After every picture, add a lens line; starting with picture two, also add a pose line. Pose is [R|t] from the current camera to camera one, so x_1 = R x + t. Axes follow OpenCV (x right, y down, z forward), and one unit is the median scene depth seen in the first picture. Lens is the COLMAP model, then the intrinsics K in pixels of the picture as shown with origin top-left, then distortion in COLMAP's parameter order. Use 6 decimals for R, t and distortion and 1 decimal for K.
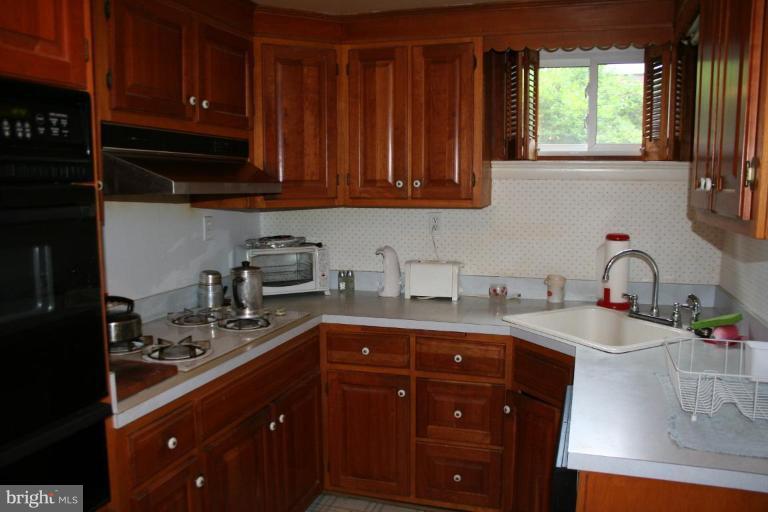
lens RADIAL K [[638.6, 0, 385.0], [0, 638.6, 267.3], [0, 0, 1]] dist [-0.168610, 0.152594]
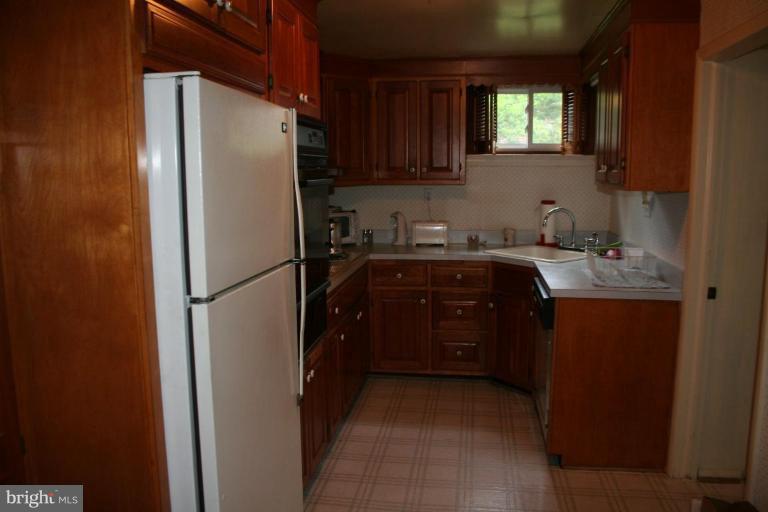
lens RADIAL K [[638.6, 0, 385.0], [0, 638.6, 267.3], [0, 0, 1]] dist [-0.168610, 0.152594]
pose [[0.986657, -0.031597, 0.159717, -0.305851], [0.028647, 0.999374, 0.020740, 0.074205], [-0.160273, -0.015888, 0.986945, -0.534227]]
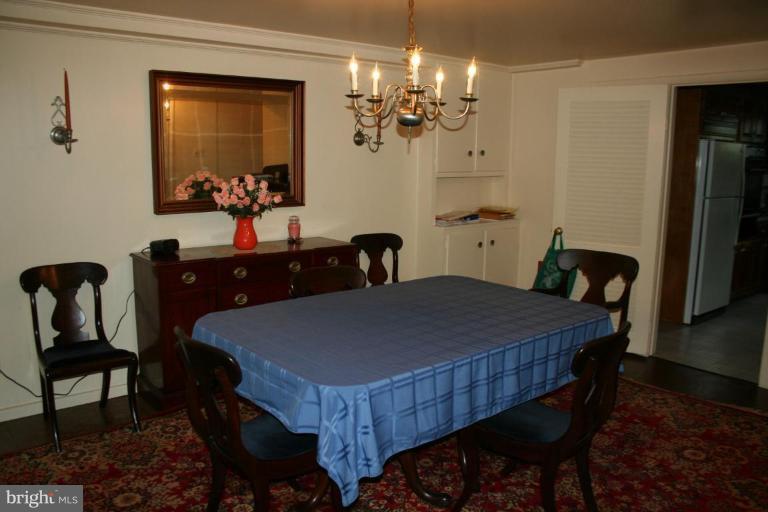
lens RADIAL K [[638.6, 0, 385.0], [0, 638.6, 267.3], [0, 0, 1]] dist [-0.168610, 0.152594]
pose [[0.848141, 0.104468, -0.519369, -0.133539], [-0.081188, 0.994415, 0.067438, 0.410758], [0.523513, -0.015030, 0.851885, -3.328464]]
